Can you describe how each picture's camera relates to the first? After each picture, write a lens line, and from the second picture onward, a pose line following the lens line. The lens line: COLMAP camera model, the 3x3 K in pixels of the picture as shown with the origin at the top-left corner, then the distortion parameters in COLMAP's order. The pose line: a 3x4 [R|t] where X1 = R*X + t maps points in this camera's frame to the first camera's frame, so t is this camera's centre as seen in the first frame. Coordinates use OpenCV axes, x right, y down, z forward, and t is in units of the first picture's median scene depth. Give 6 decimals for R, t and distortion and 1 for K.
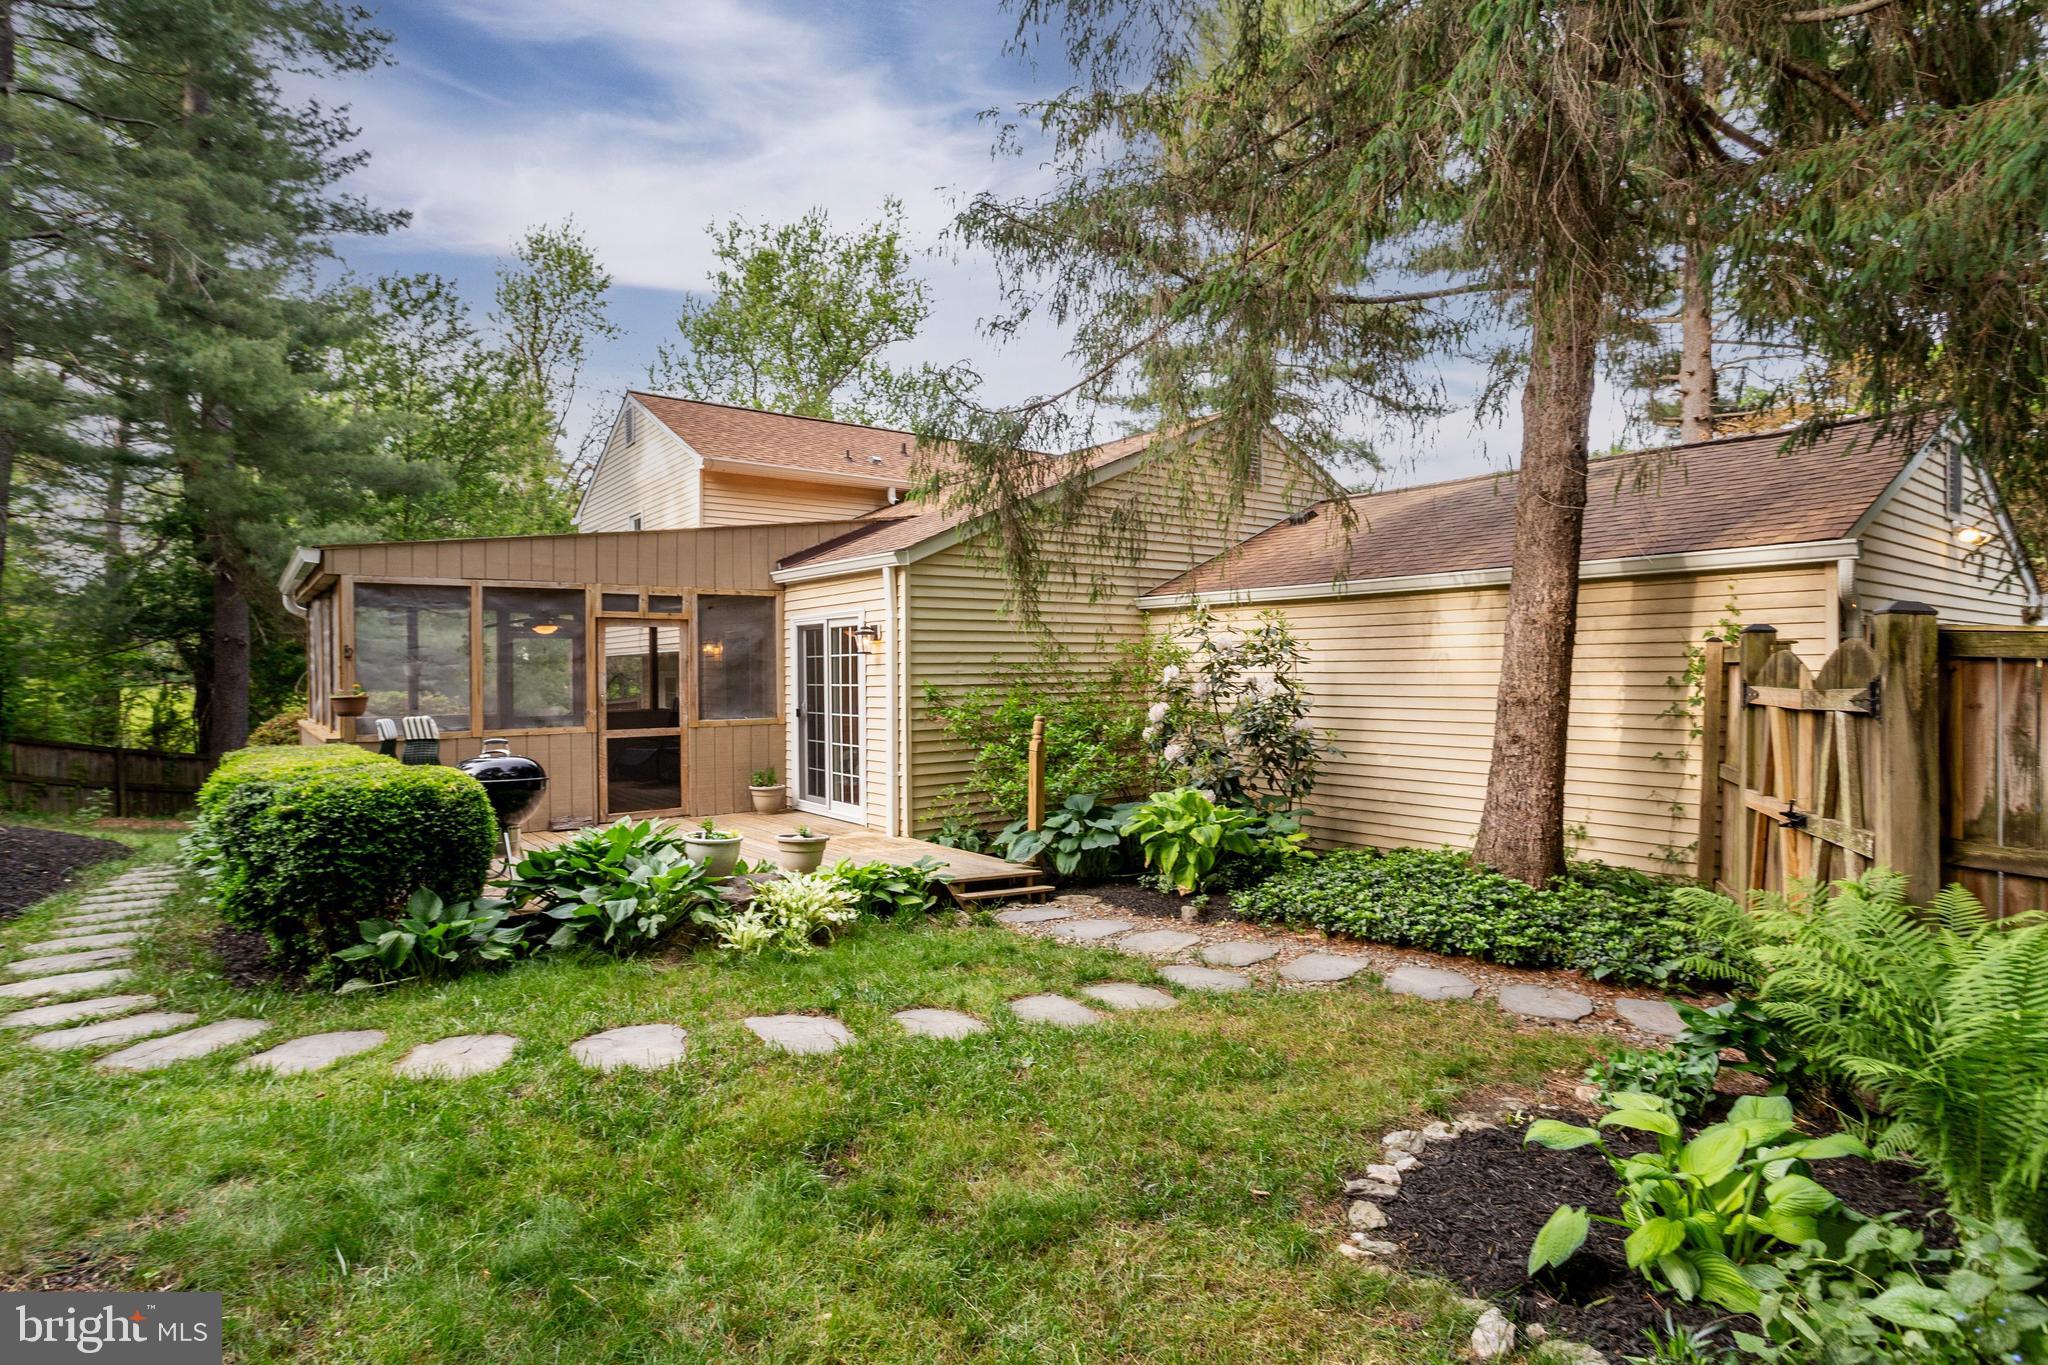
lens RADIAL K [[1065.2, 0, 1024.0], [0, 1065.2, 682.5], [0, 0, 1]] dist [-0.046454, 0.000183]
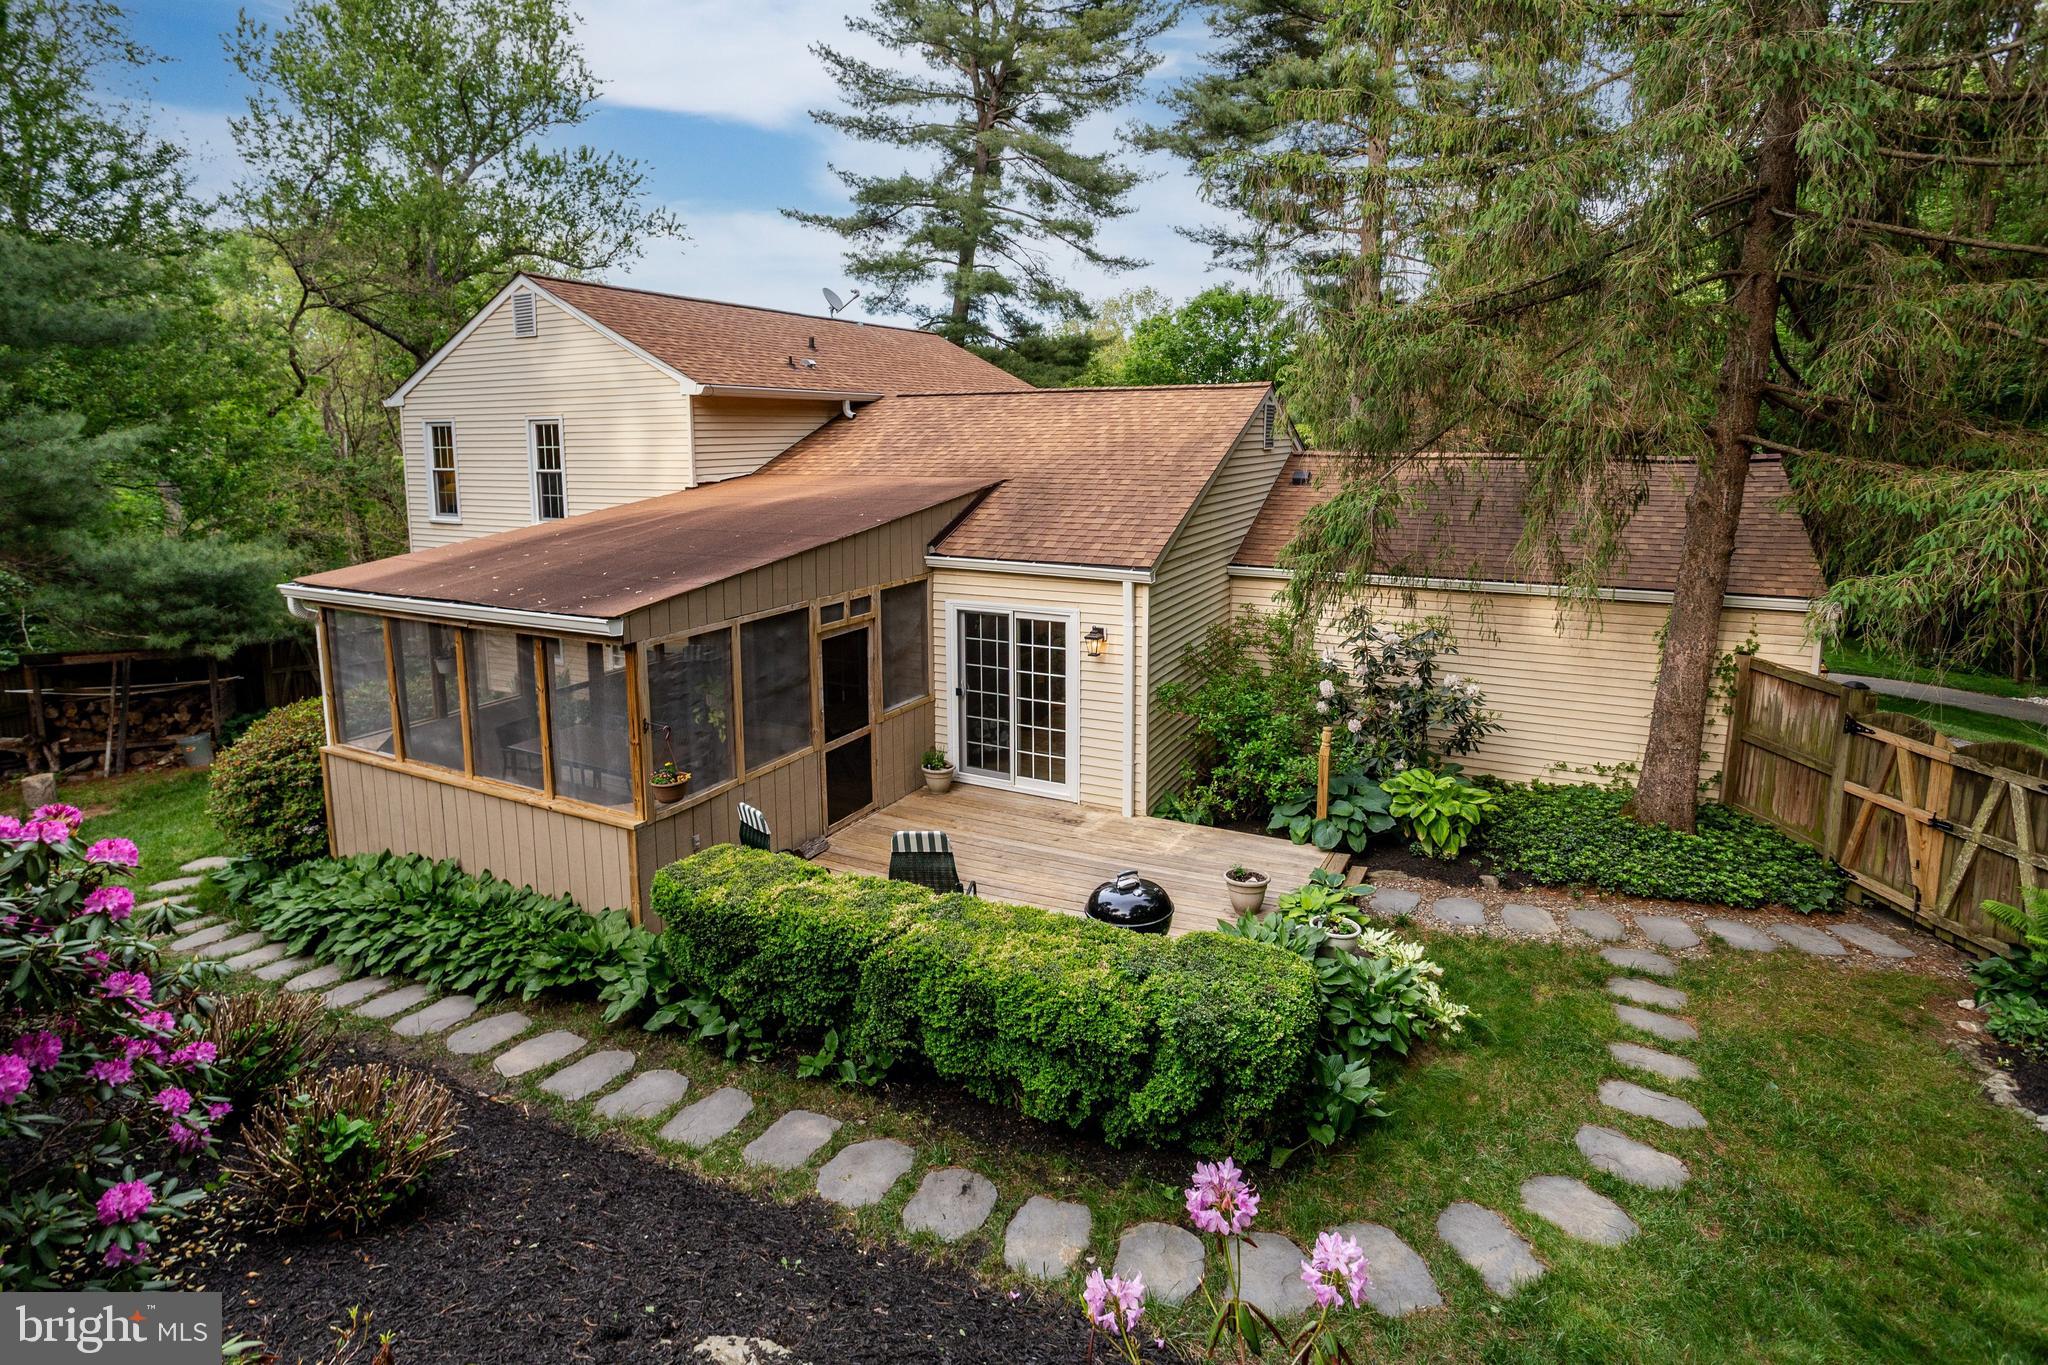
lens RADIAL K [[1034.5, 0, 1028.1], [0, 1034.5, 568.2], [0, 0, 1]] dist [-0.021470, 0.000027]
pose [[0.896225, -0.052972, 0.440425, -0.623513], [-0.002320, 0.992271, 0.124068, -0.229377], [-0.443593, -0.112214, 0.889175, 0.086597]]
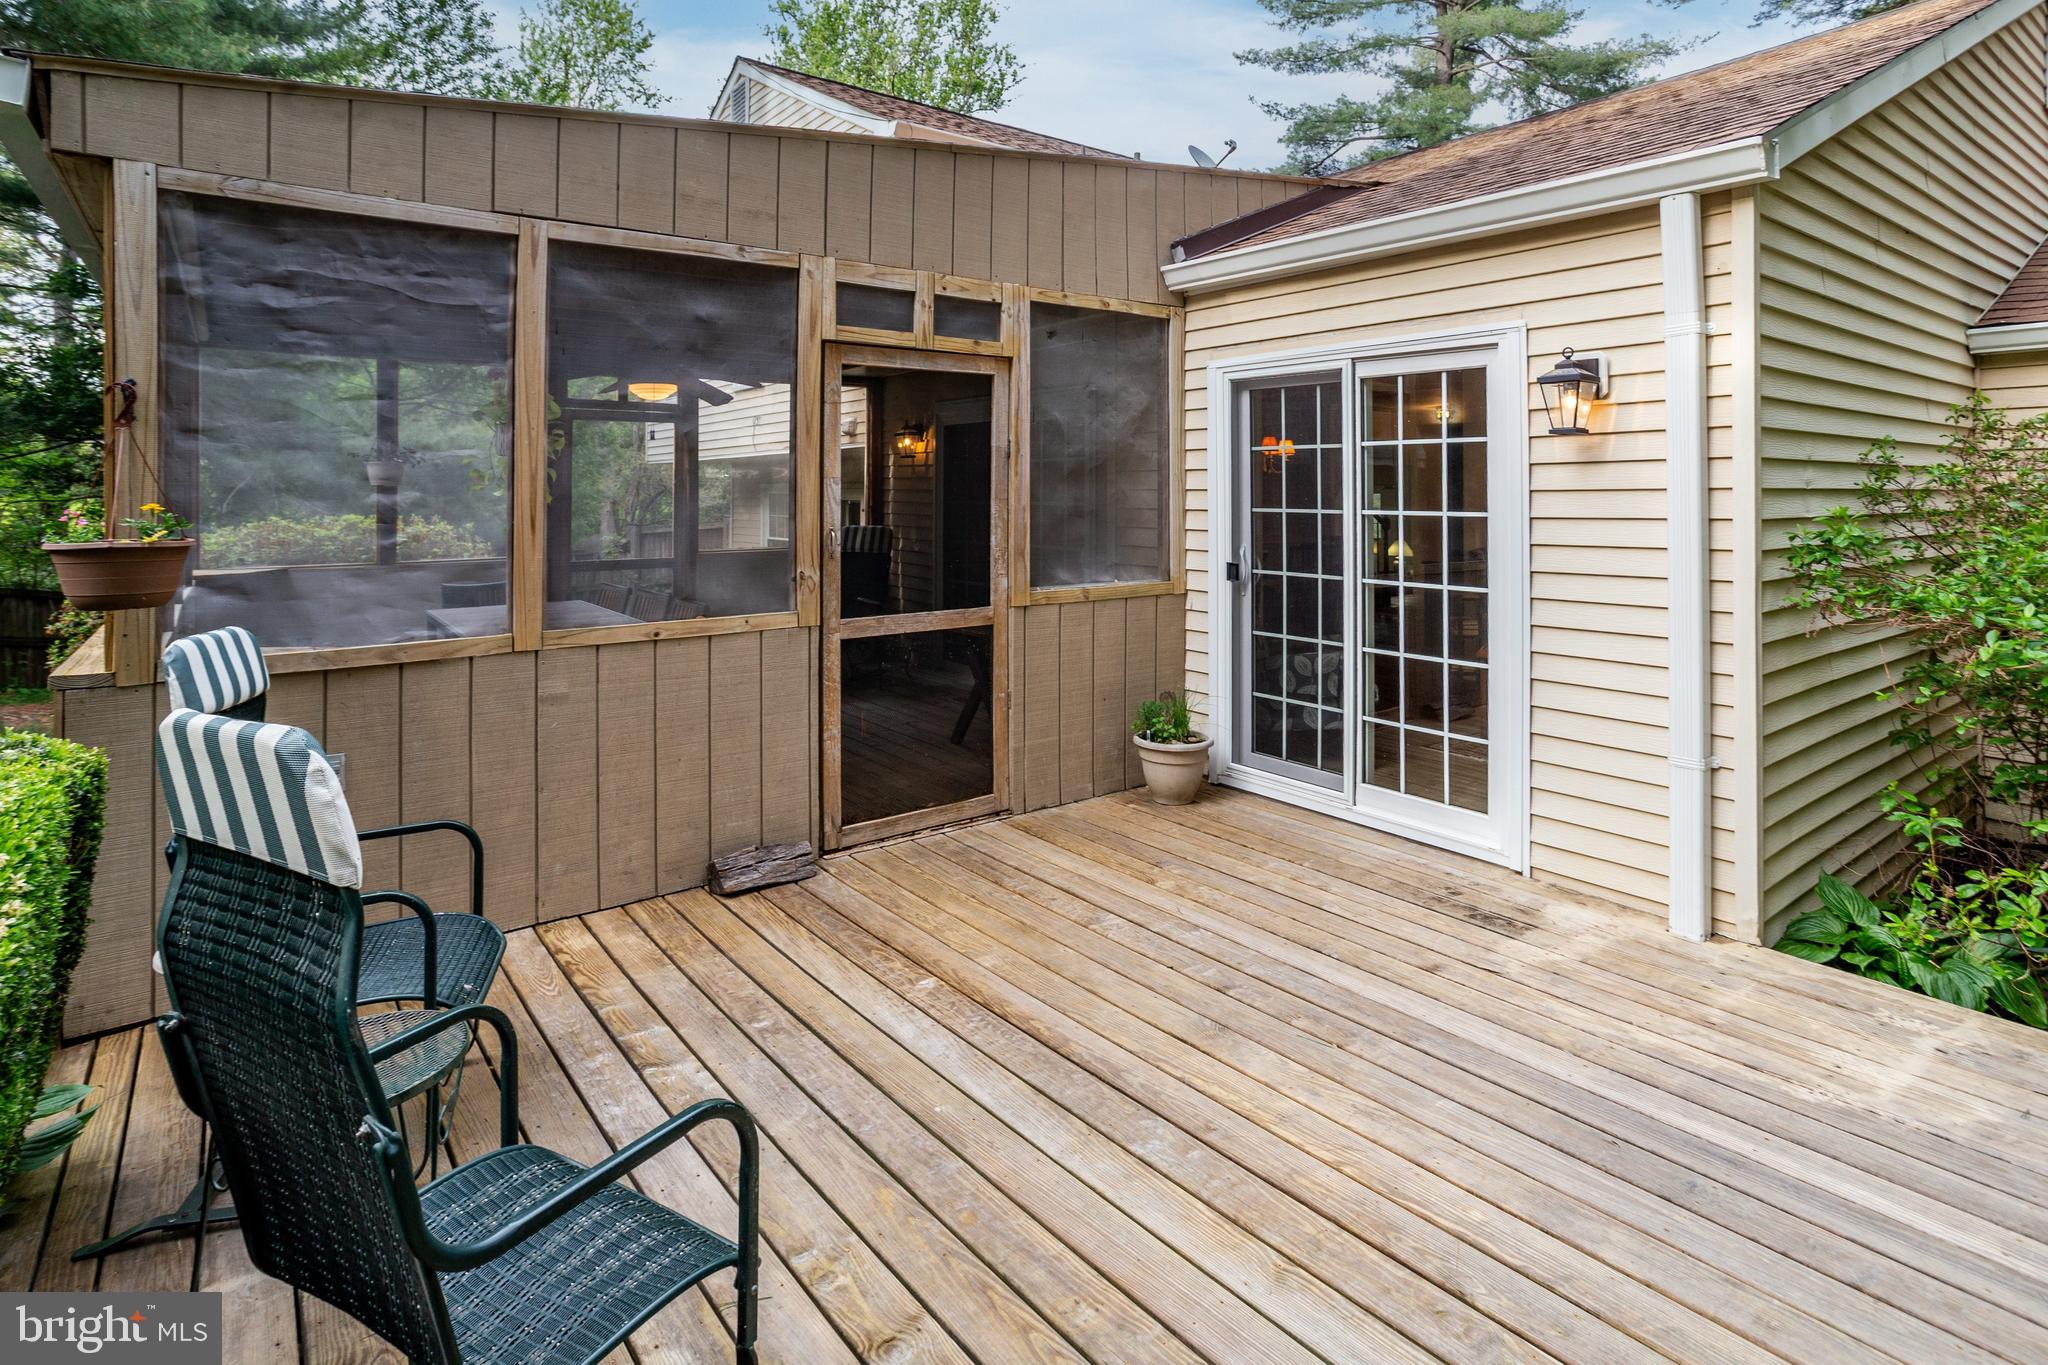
lens RADIAL K [[1039.6, 0, 1024.2], [0, 1039.6, 485.8], [0, 0, 1]] dist [-0.055414, 0.029205]
pose [[0.999954, 0.009268, 0.002474, -0.318800], [-0.009229, 0.999843, -0.015134, -0.000712], [-0.002614, 0.015110, 0.999882, 0.587937]]
